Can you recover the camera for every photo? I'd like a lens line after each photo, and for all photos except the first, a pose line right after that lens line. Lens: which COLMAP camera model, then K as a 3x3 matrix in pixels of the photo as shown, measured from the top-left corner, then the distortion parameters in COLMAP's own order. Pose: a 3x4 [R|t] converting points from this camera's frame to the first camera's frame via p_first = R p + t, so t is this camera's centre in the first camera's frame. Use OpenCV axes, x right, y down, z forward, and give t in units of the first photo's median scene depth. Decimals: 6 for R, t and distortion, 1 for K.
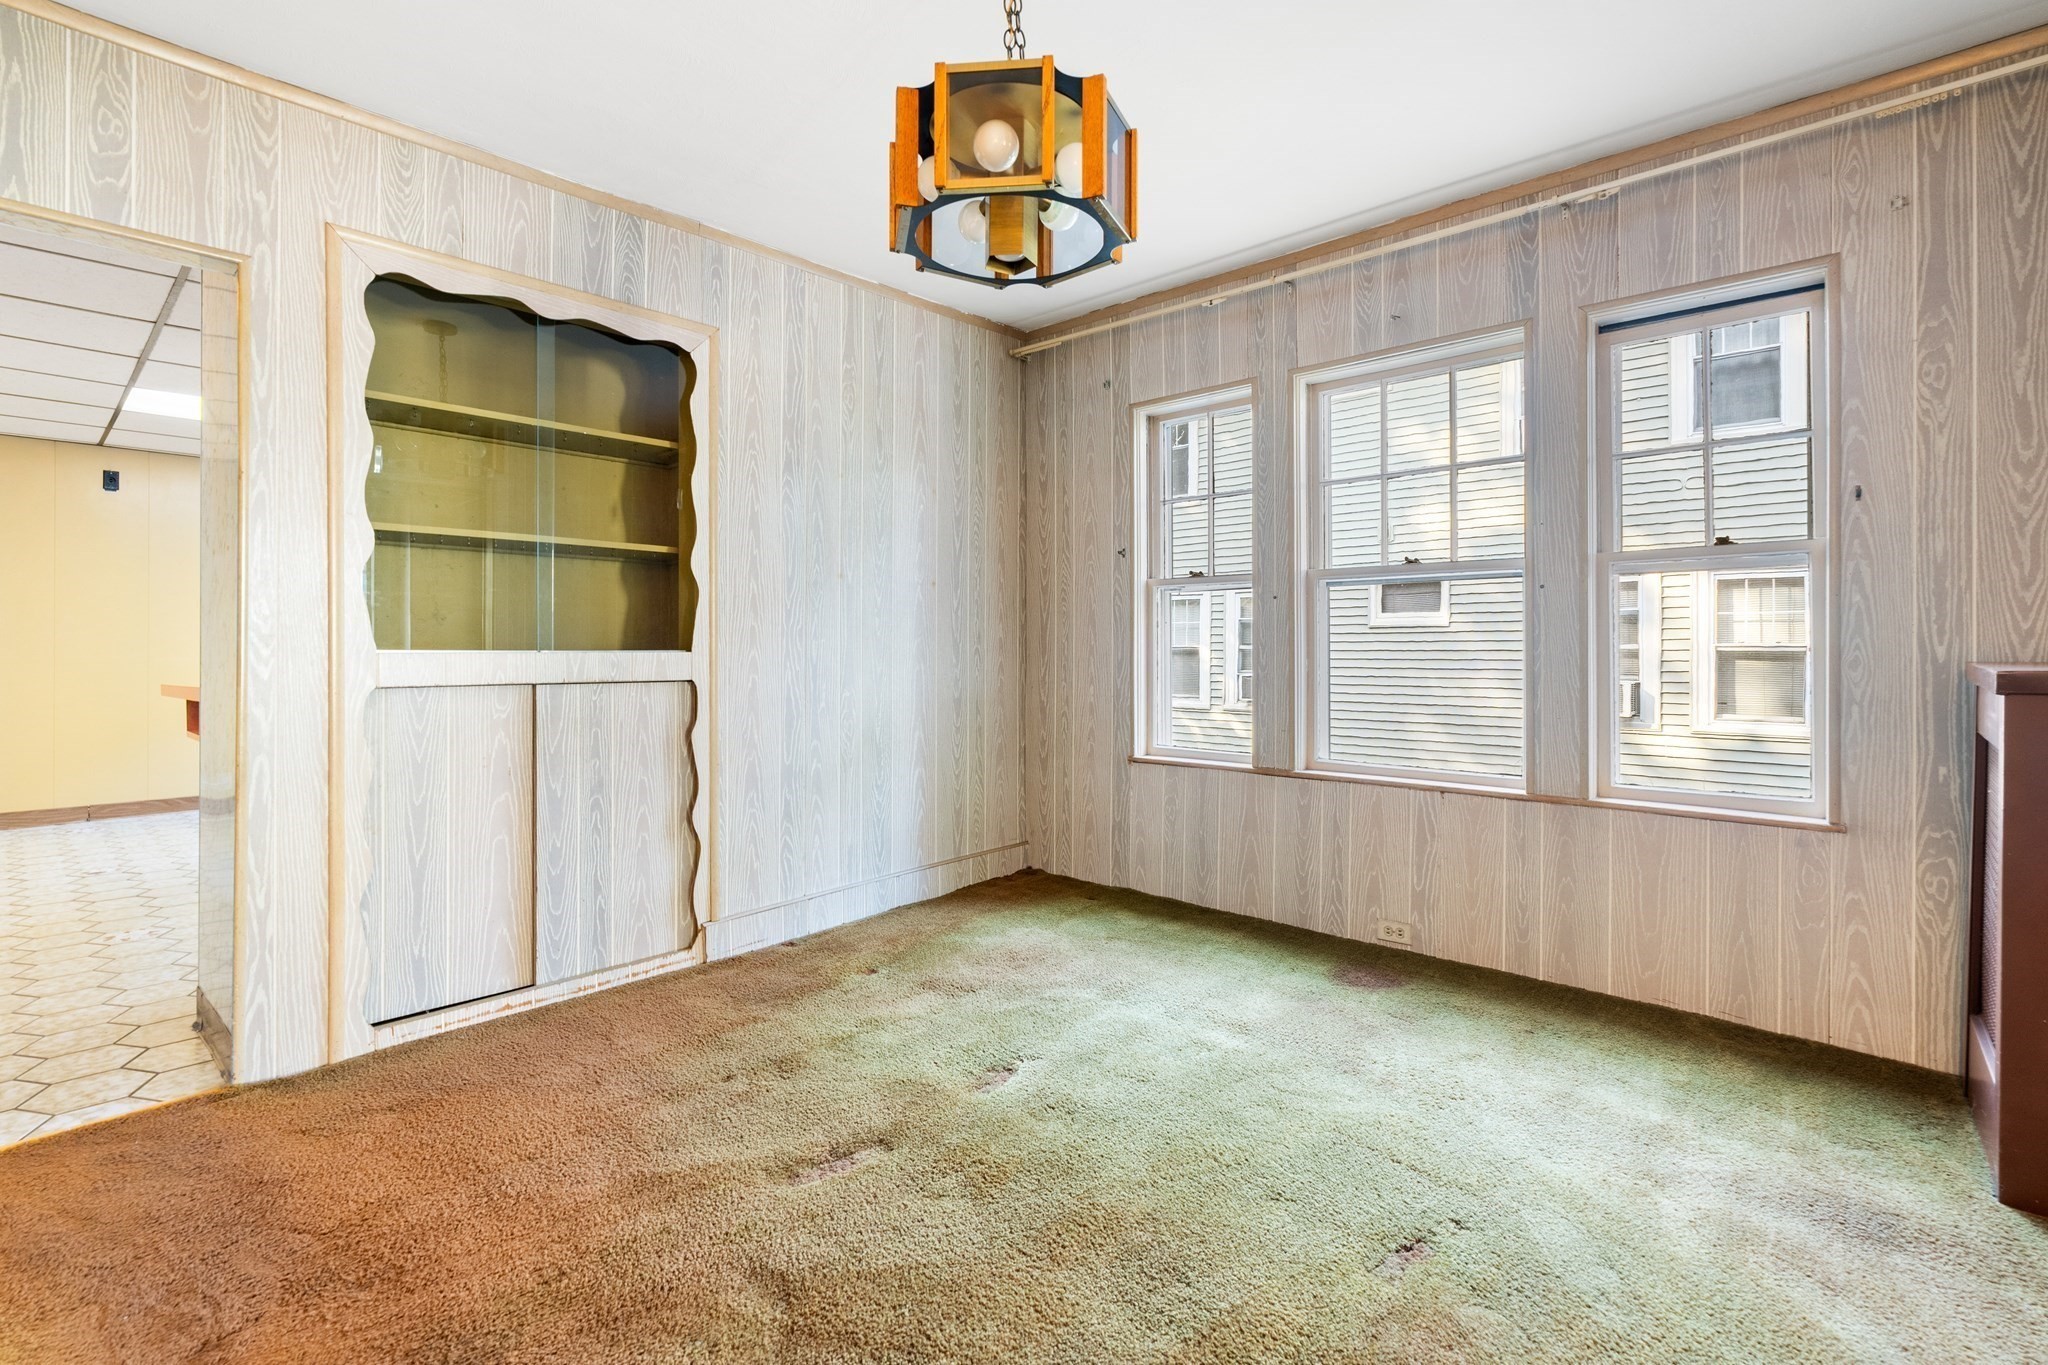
lens RADIAL K [[930.3, 0, 1019.0], [0, 930.3, 652.7], [0, 0, 1]] dist [-0.000797, -0.000109]
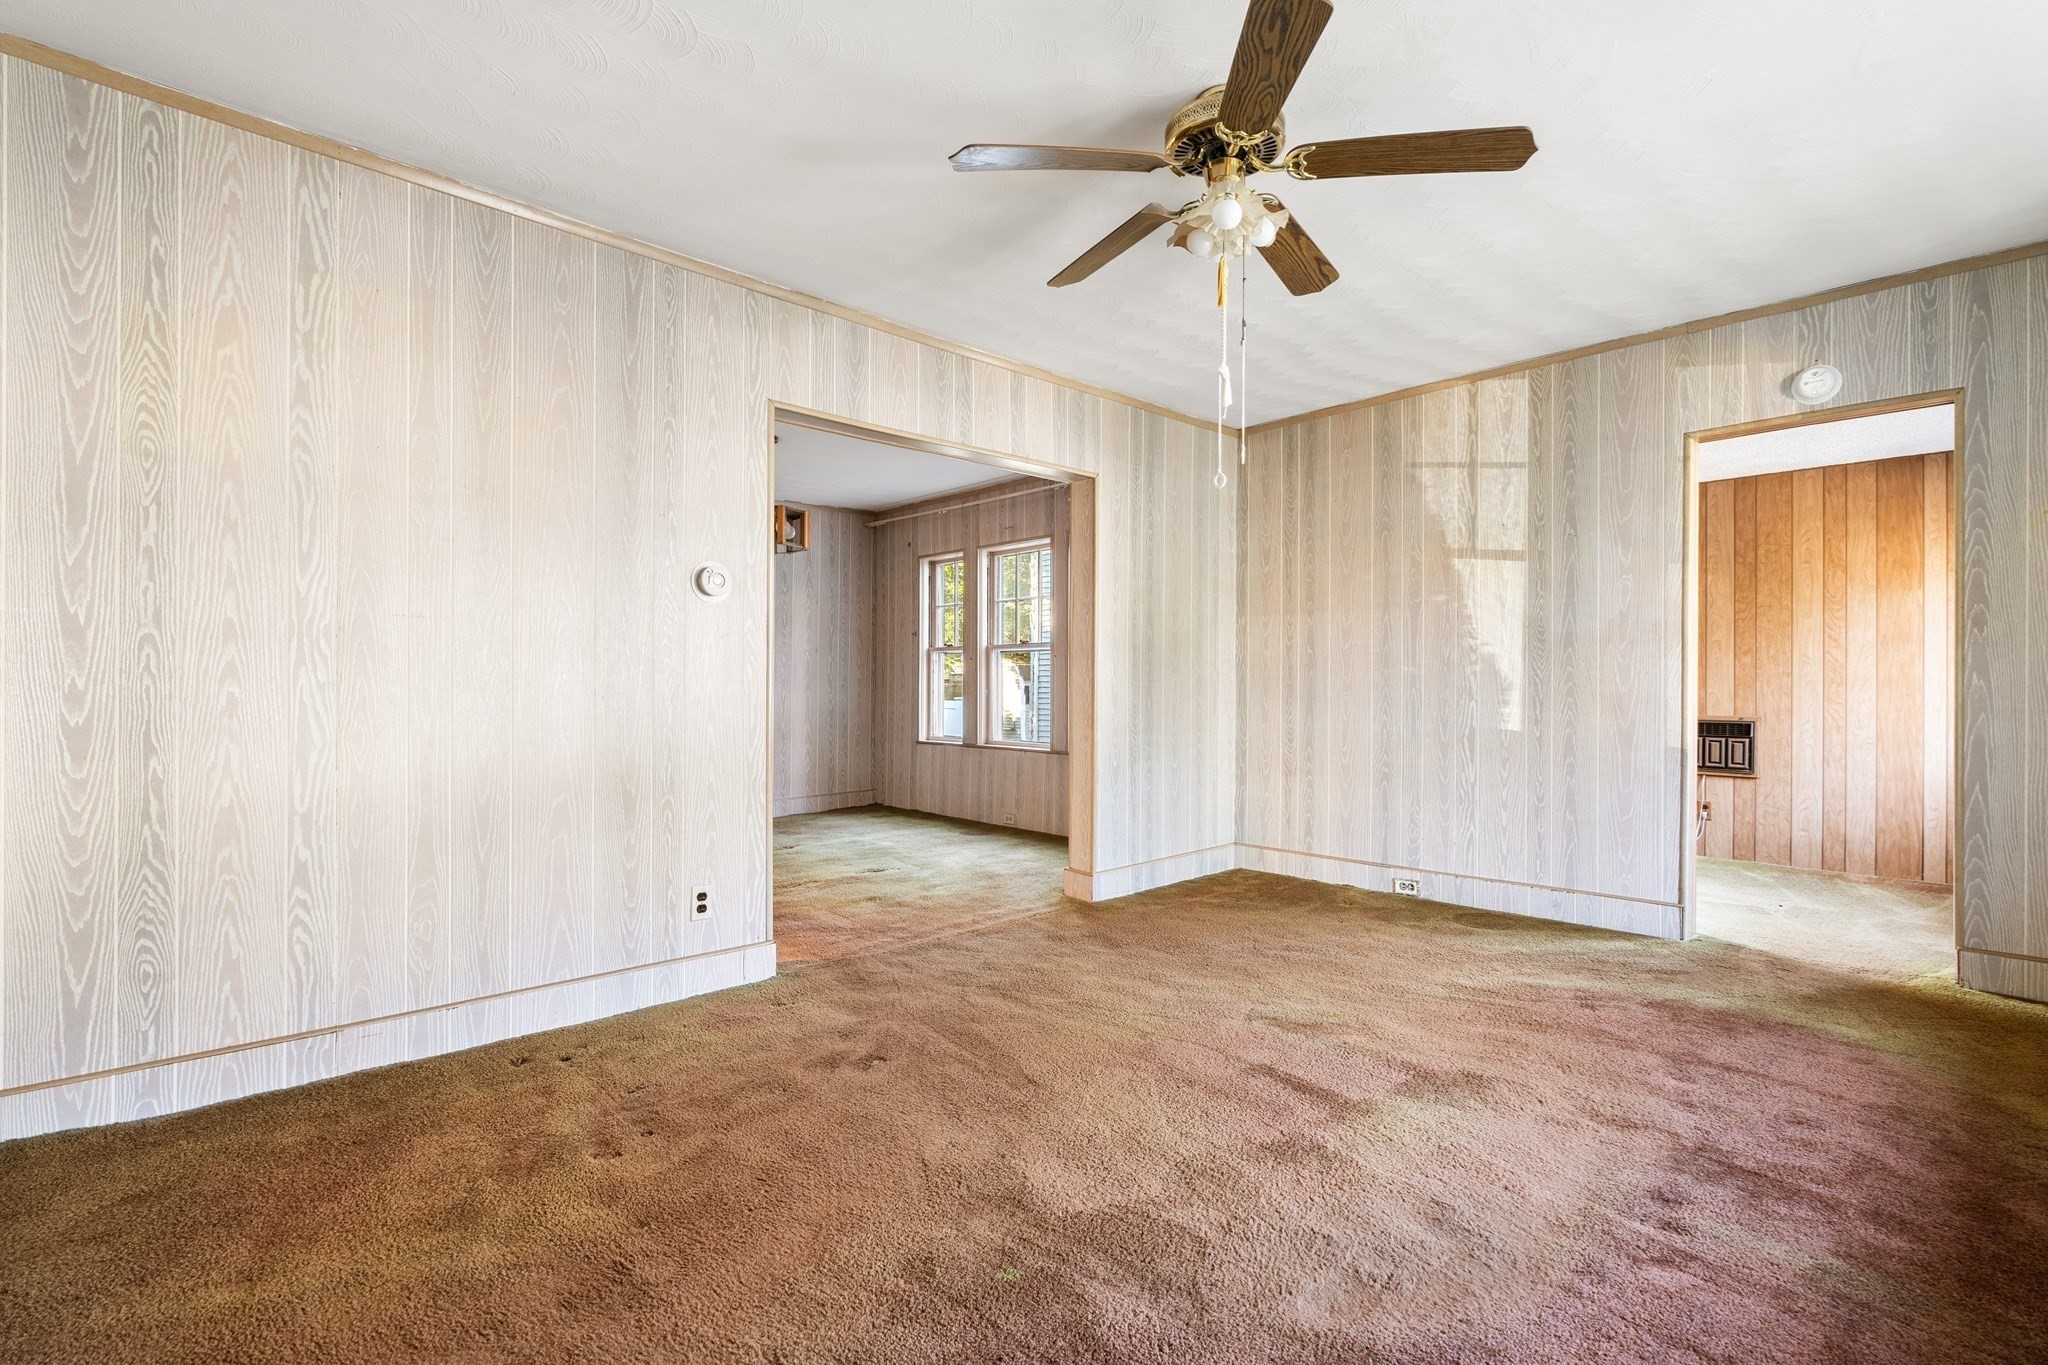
lens RADIAL K [[932.8, 0, 1024.0], [0, 932.8, 682.5], [0, 0, 1]] dist [-0.000131, -0.000147]
pose [[0.996705, 0.004160, -0.081005, 0.481742], [-0.004974, 0.999939, -0.009851, 0.009865], [0.080959, 0.010221, 0.996665, -0.870316]]
